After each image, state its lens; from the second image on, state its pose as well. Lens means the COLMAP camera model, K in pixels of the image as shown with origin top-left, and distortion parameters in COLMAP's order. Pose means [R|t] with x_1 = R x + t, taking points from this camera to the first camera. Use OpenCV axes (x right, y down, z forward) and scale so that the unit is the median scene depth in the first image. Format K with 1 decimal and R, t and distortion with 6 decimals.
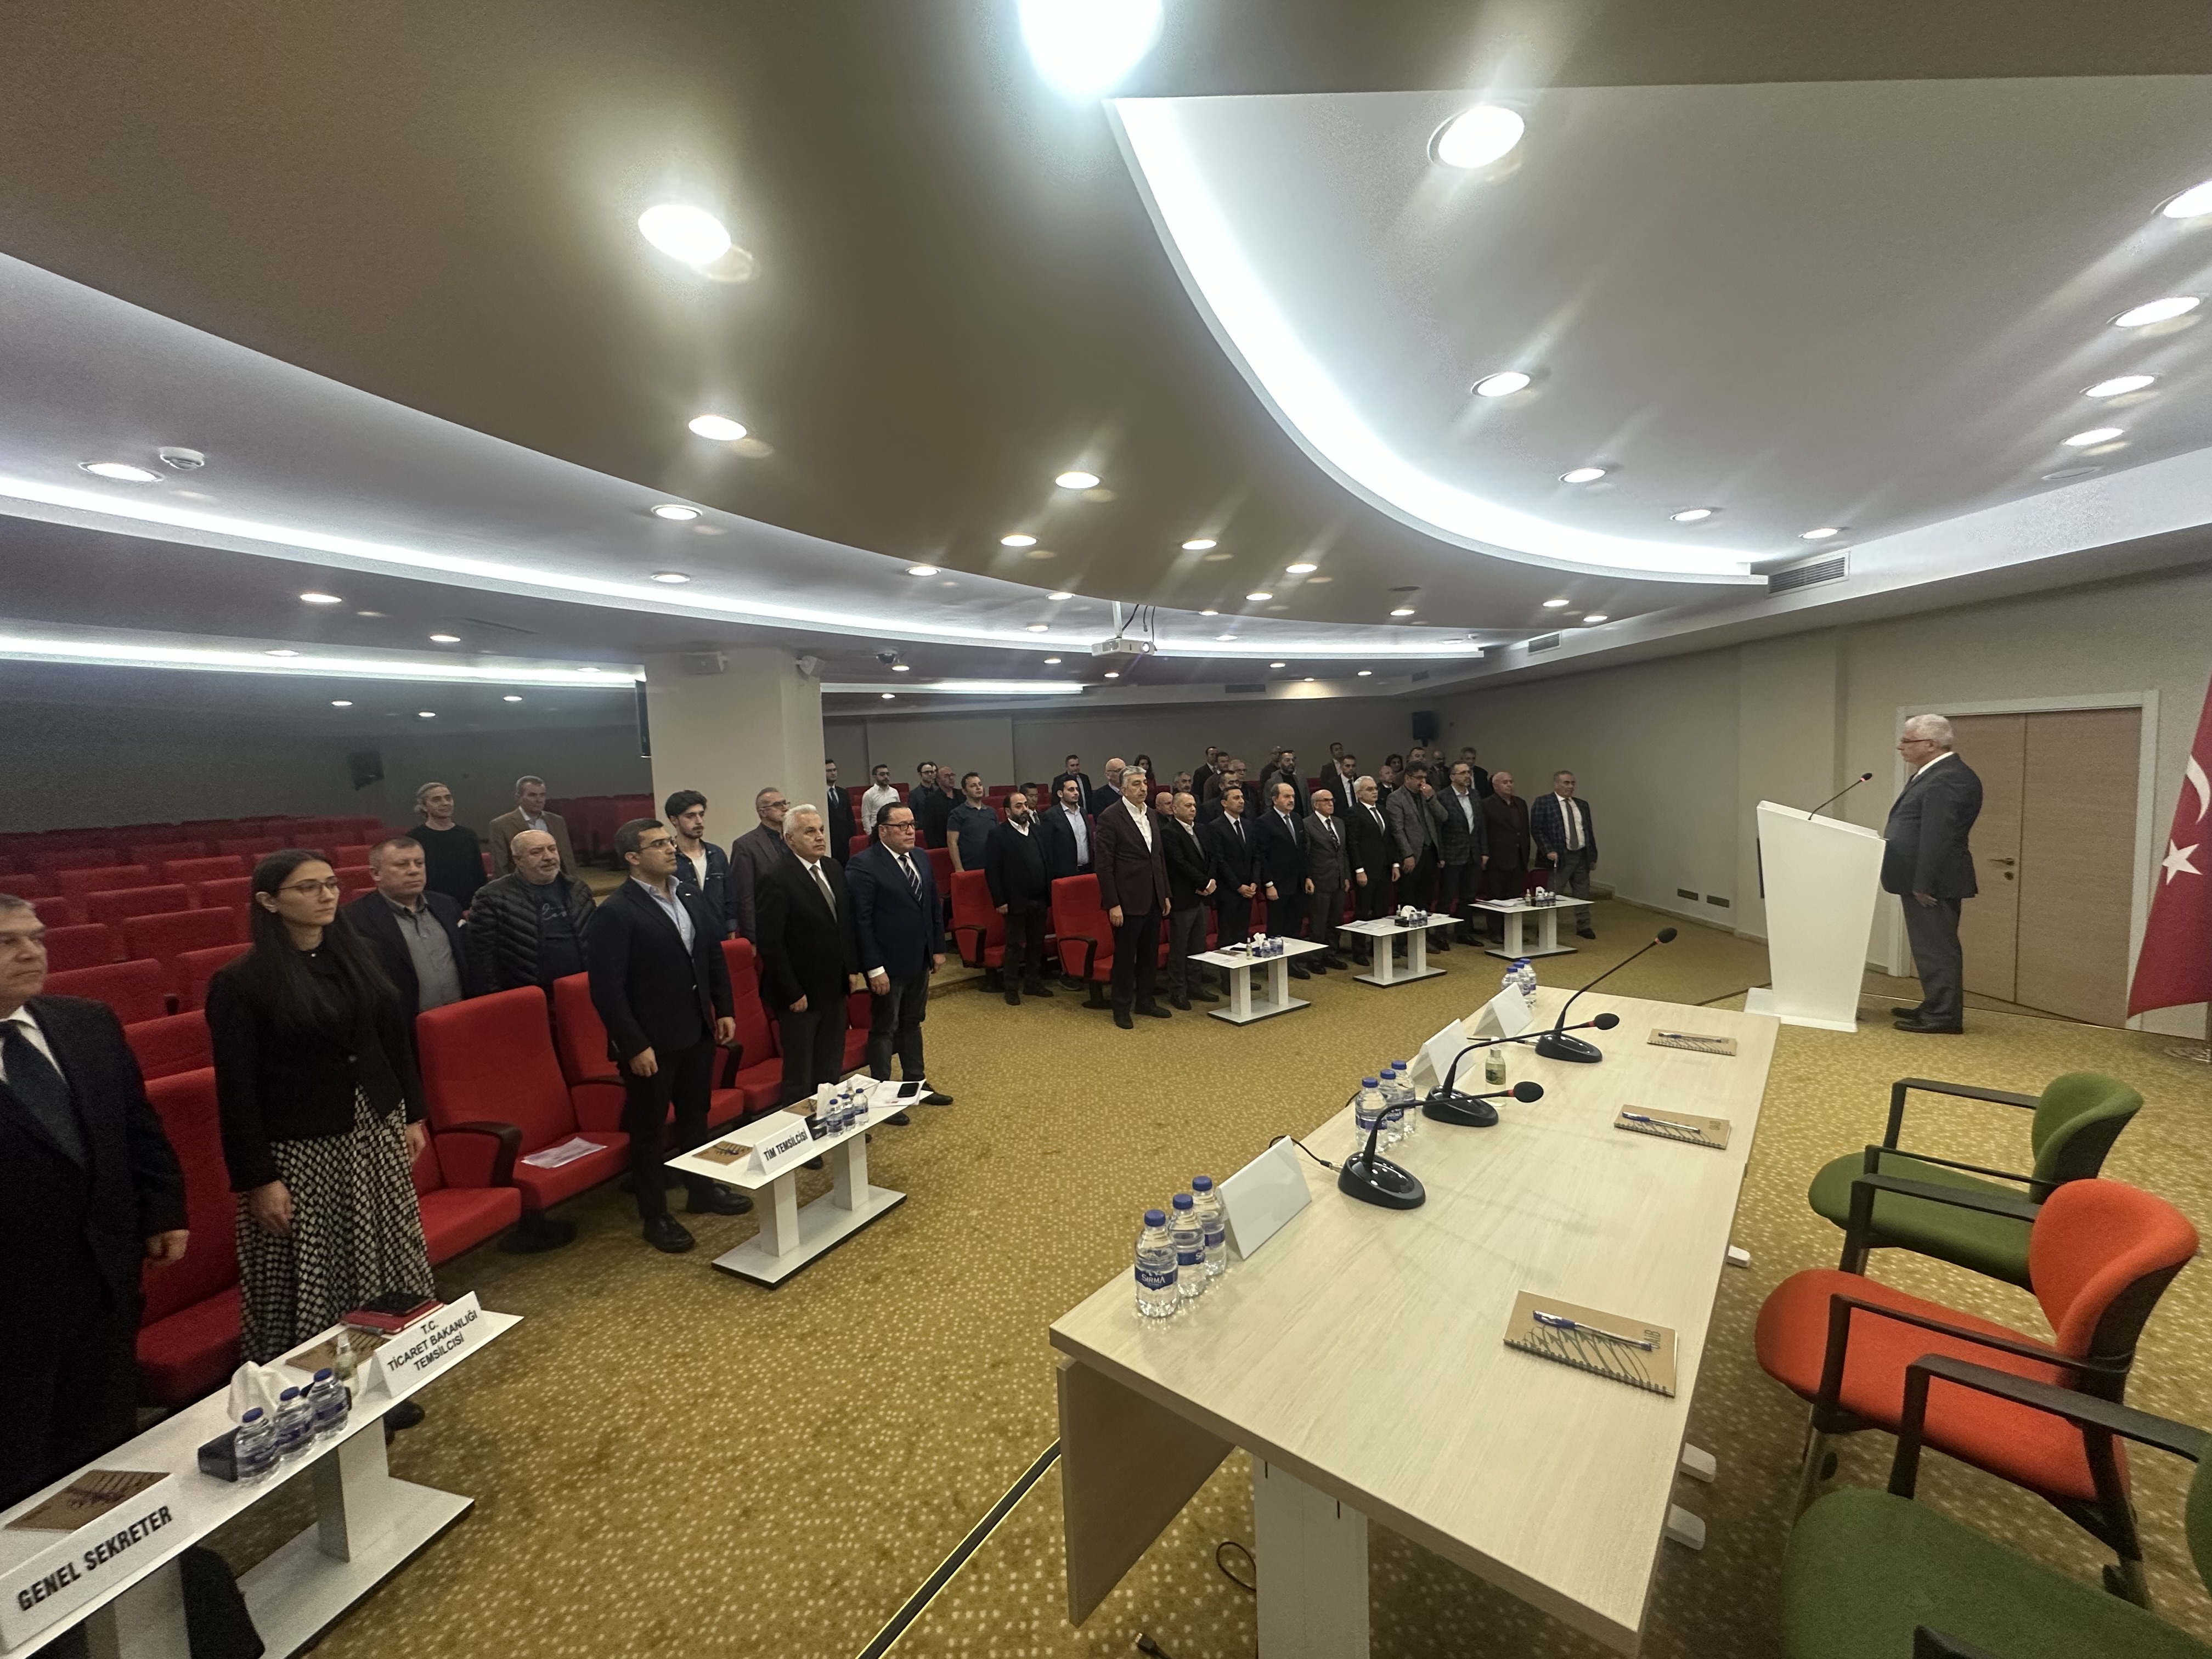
lens RADIAL K [[878.1, 0, 1101.8], [0, 878.1, 832.1], [0, 0, 1]] dist [-0.002534, 0.000212]
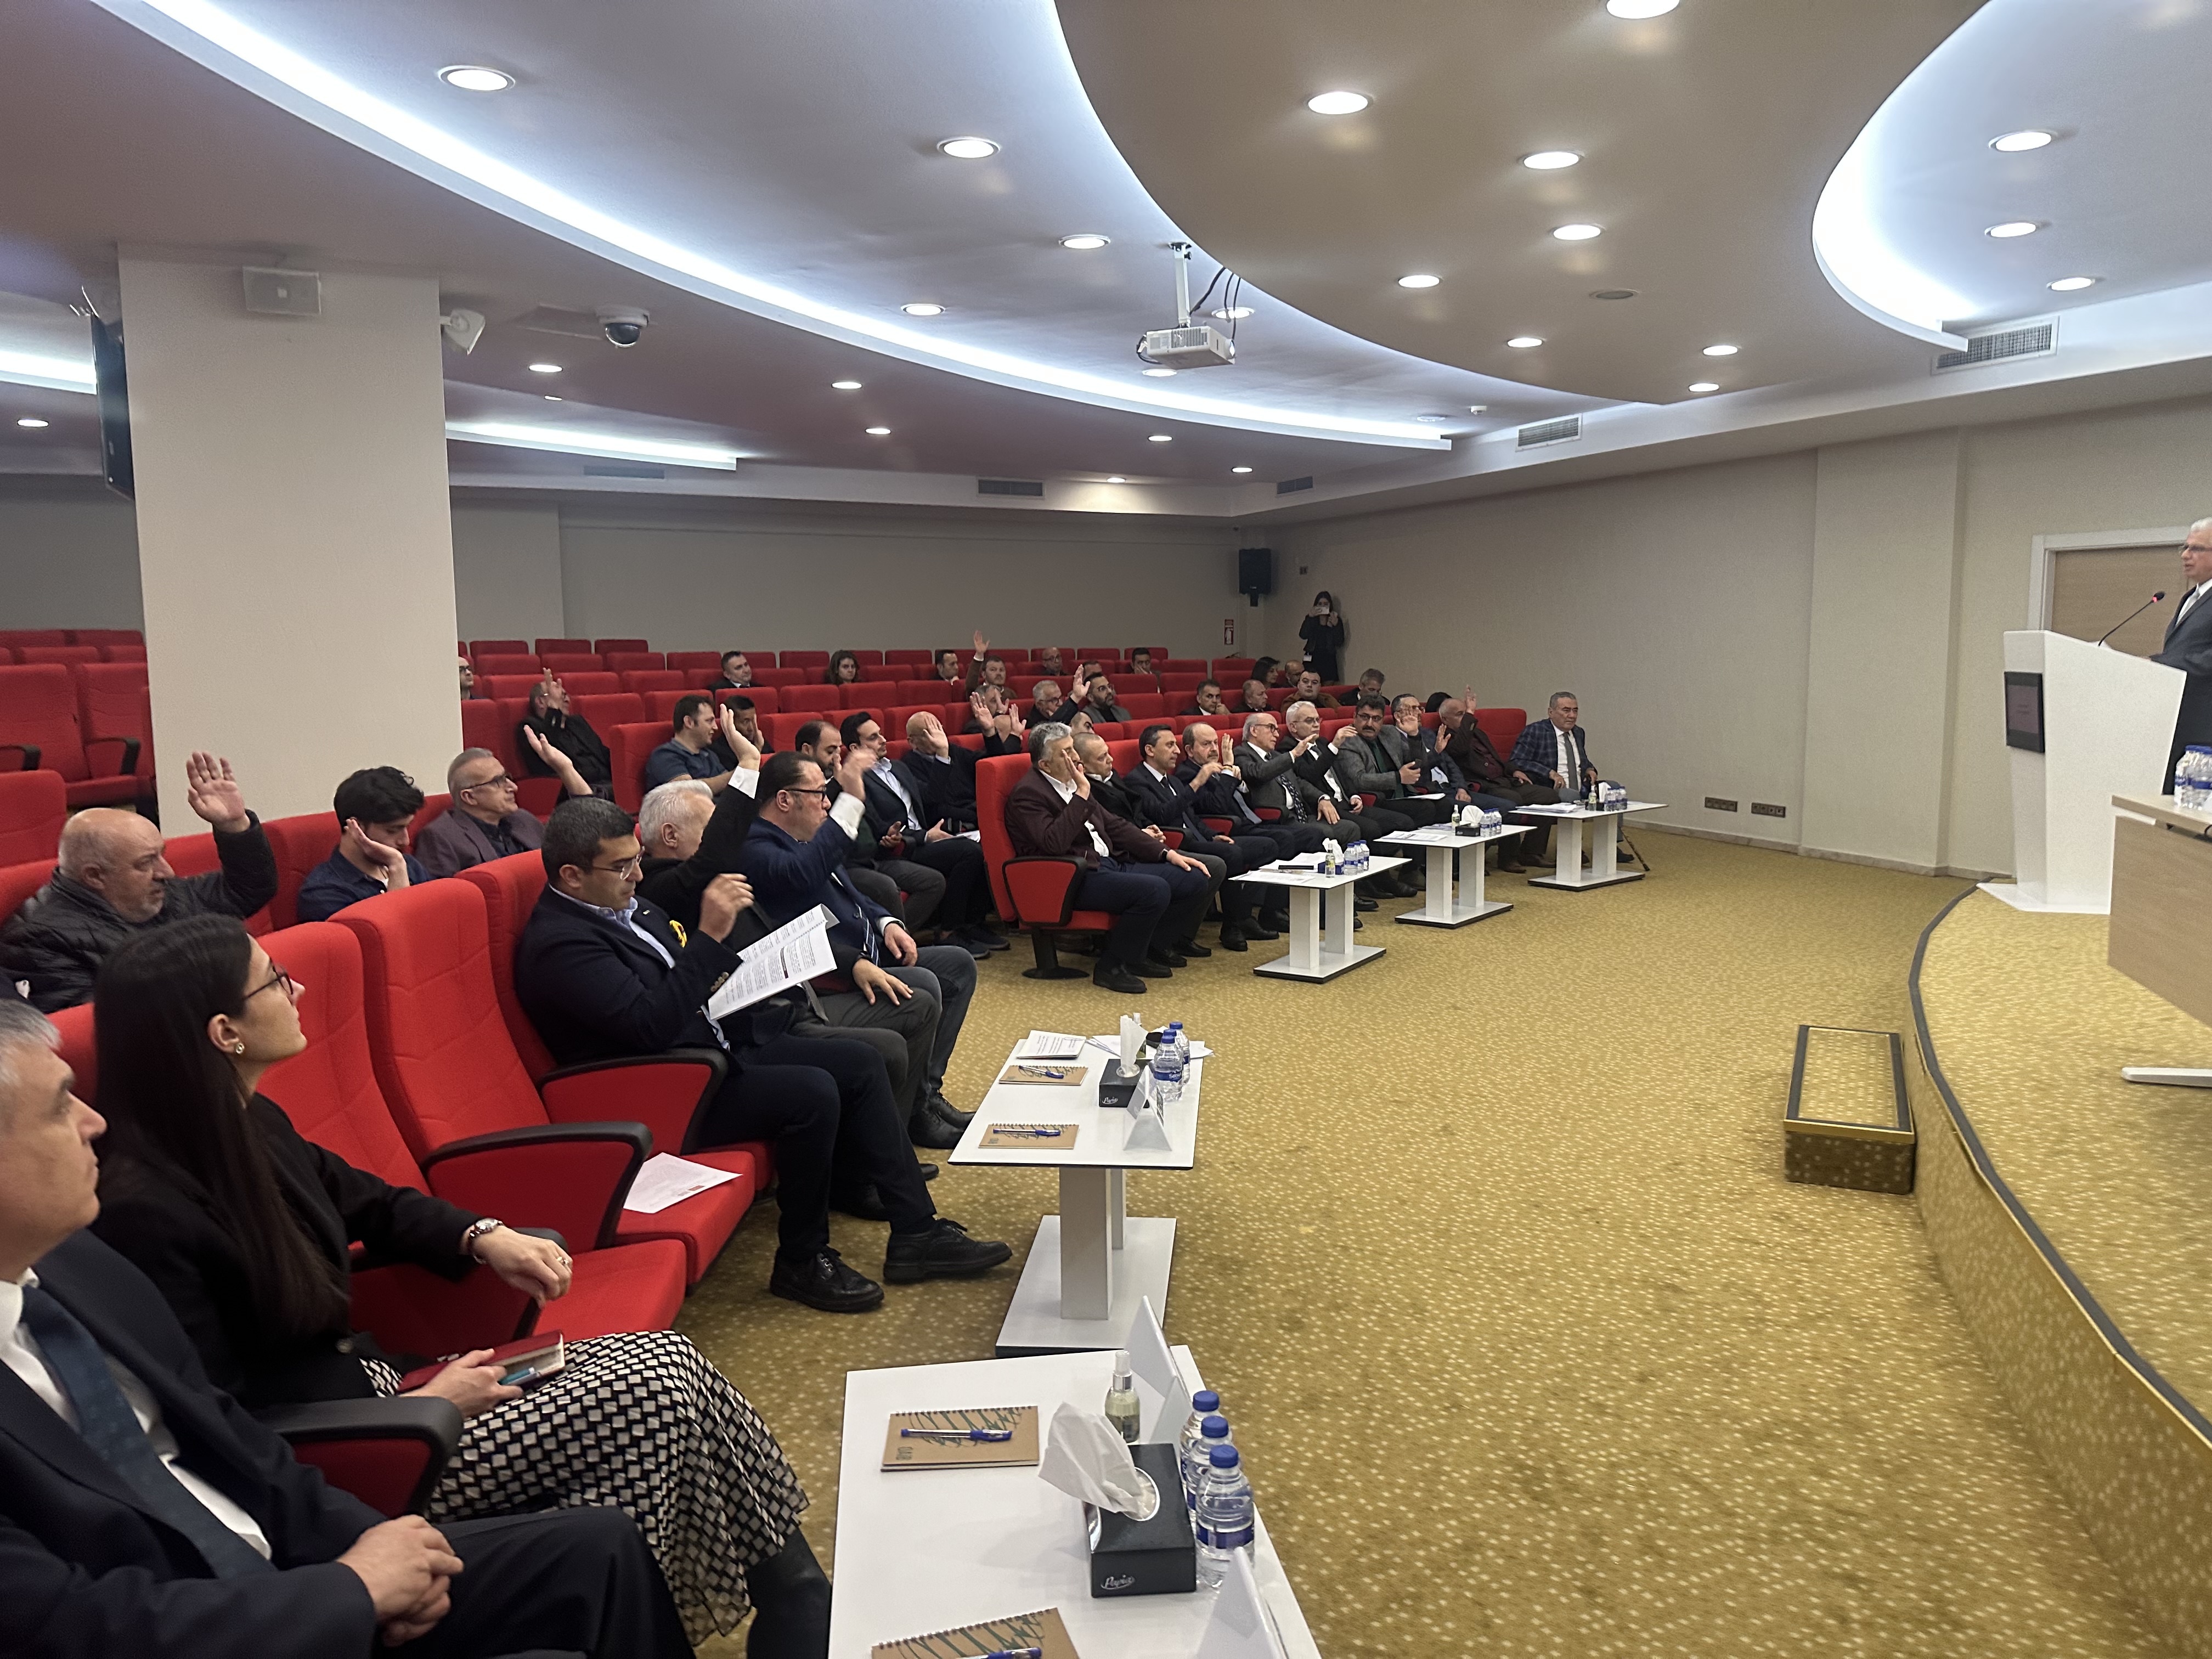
lens RADIAL K [[1539.3, 0, 1106.9], [0, 1539.3, 817.2], [0, 0, 1]] dist [0.070996, -0.101134]
pose [[0.921256, -0.010210, 0.388823, -0.448963], [0.002004, 0.999767, 0.021505, 0.086884], [-0.388952, -0.019032, 0.921061, 0.059981]]
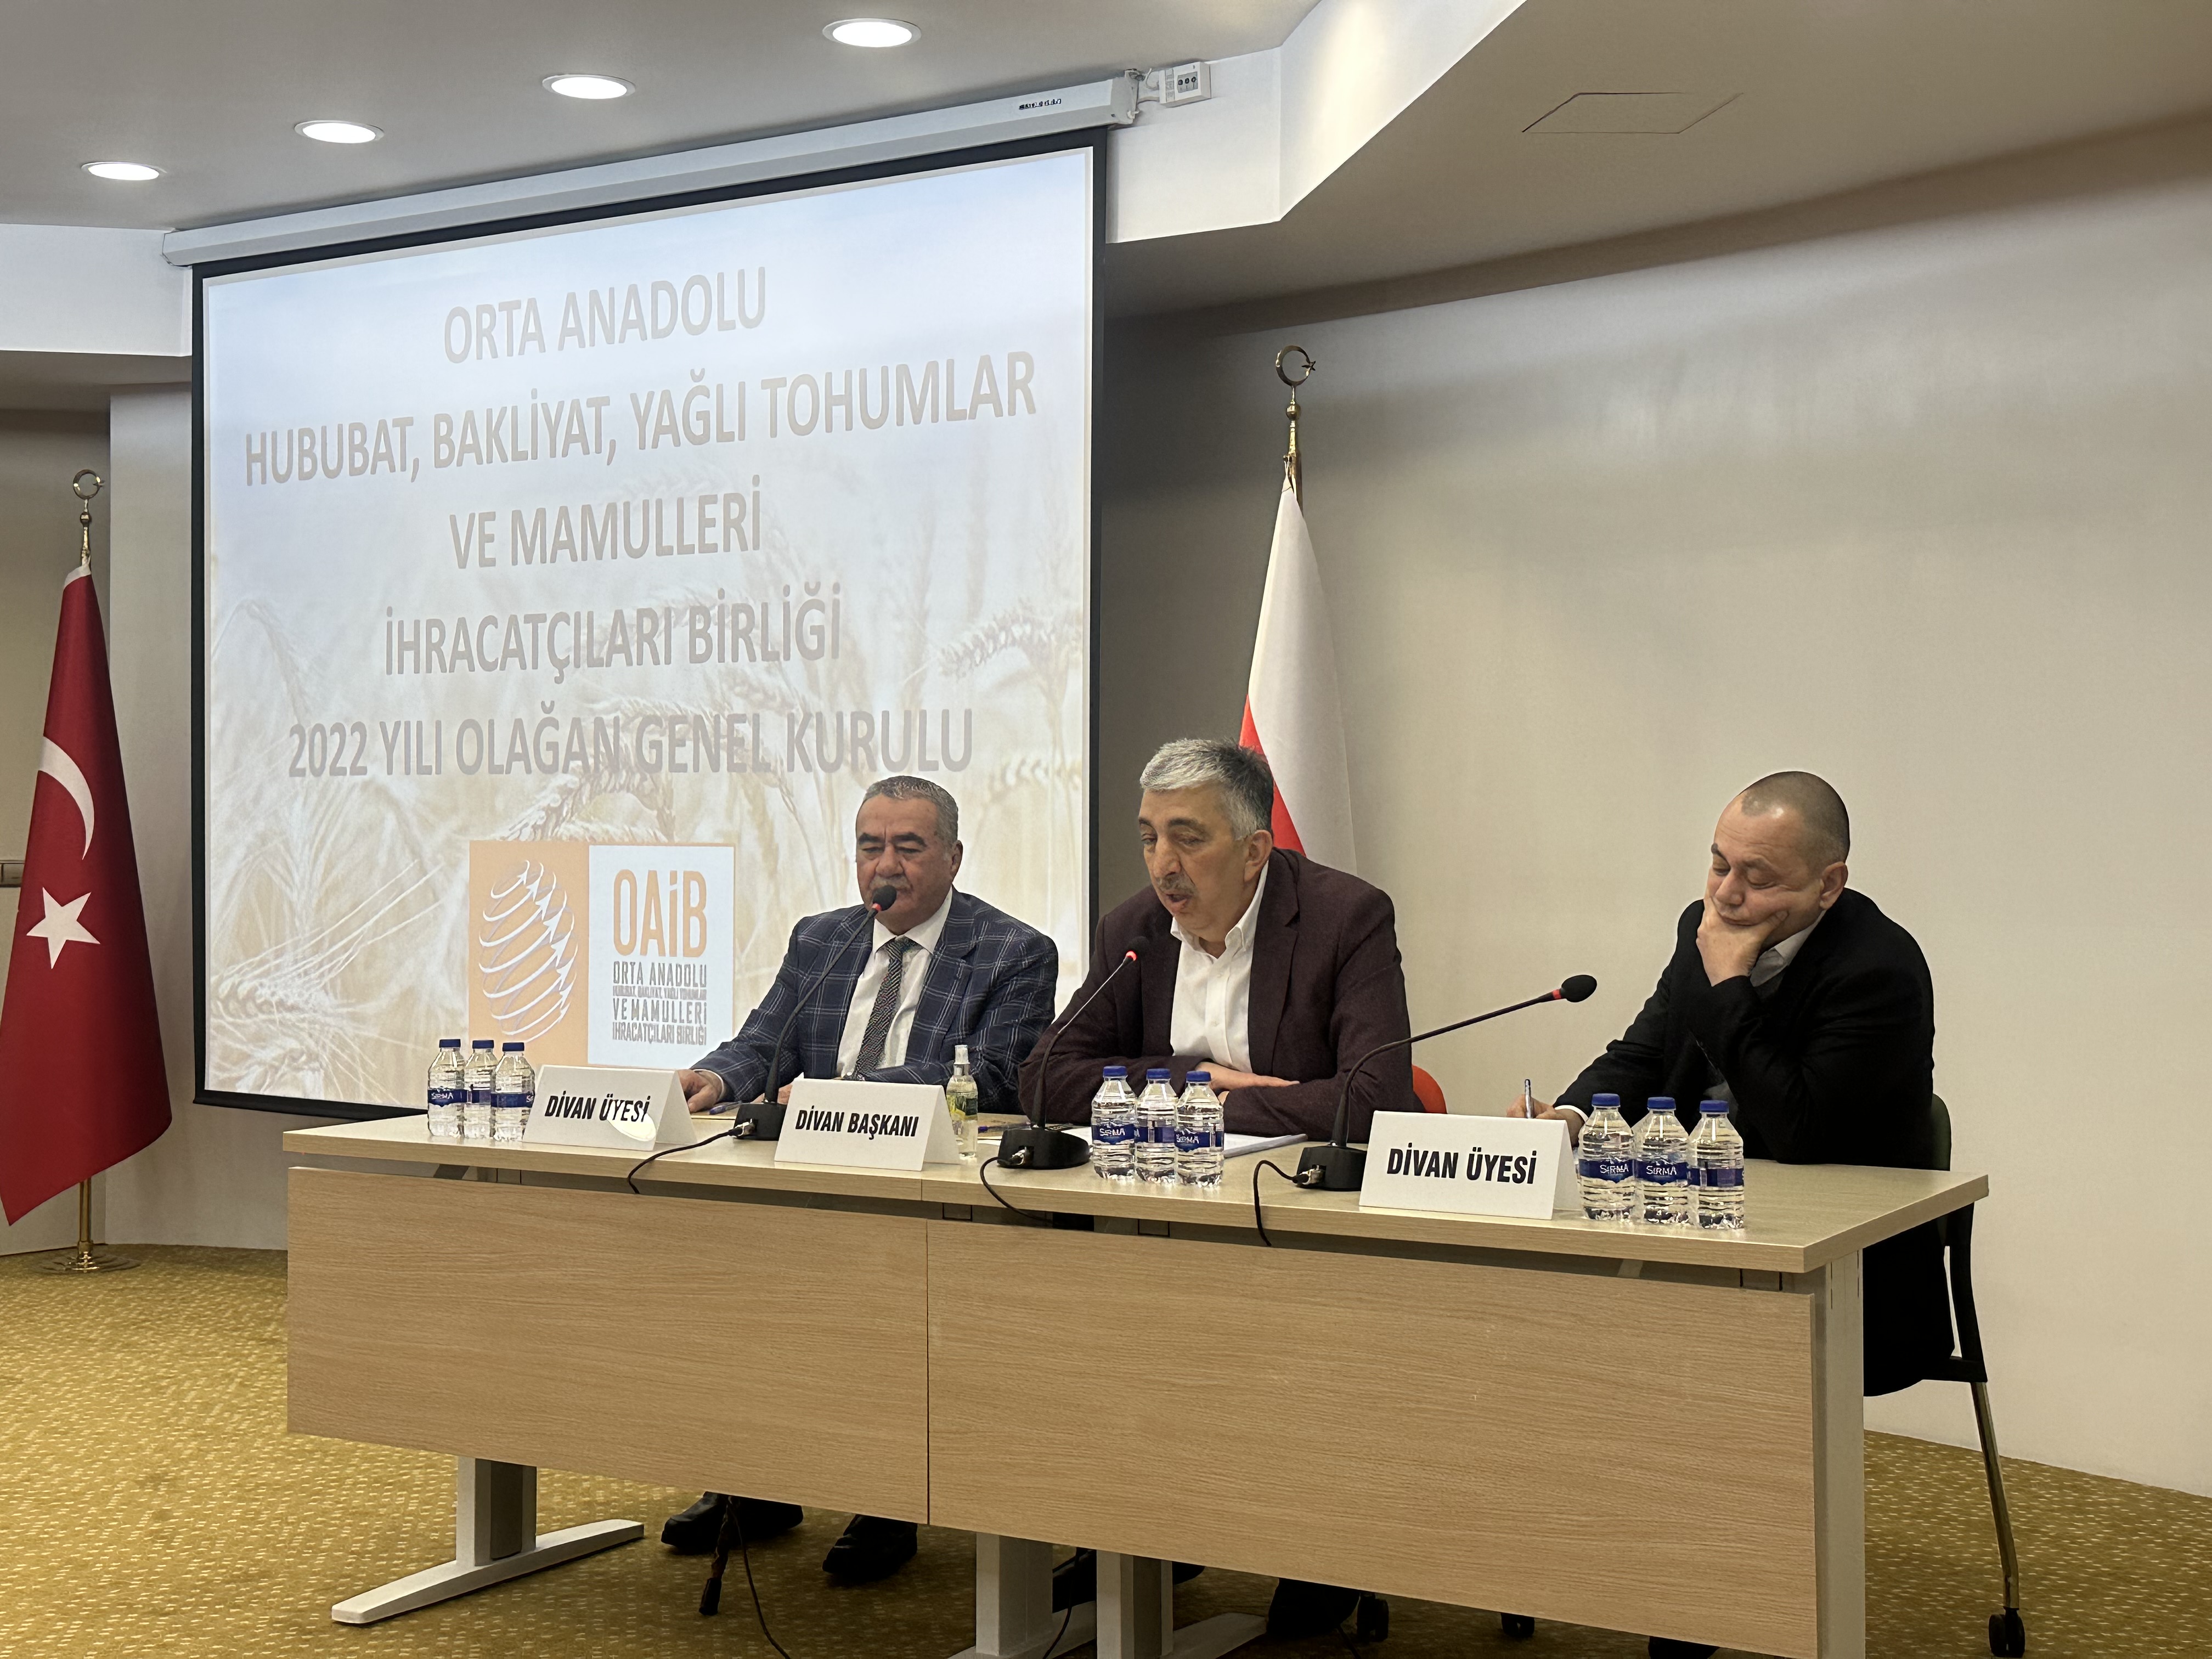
lens RADIAL K [[2880.5, 0, 1118.4], [0, 2880.5, 811.0], [0, 0, 1]] dist [0.129971, 0.000000]
pose [[-0.147530, 0.036262, 0.988393, -0.546837], [0.085986, 0.996014, -0.023708, 0.045022], [-0.985313, 0.081491, -0.150060, 0.428014]]
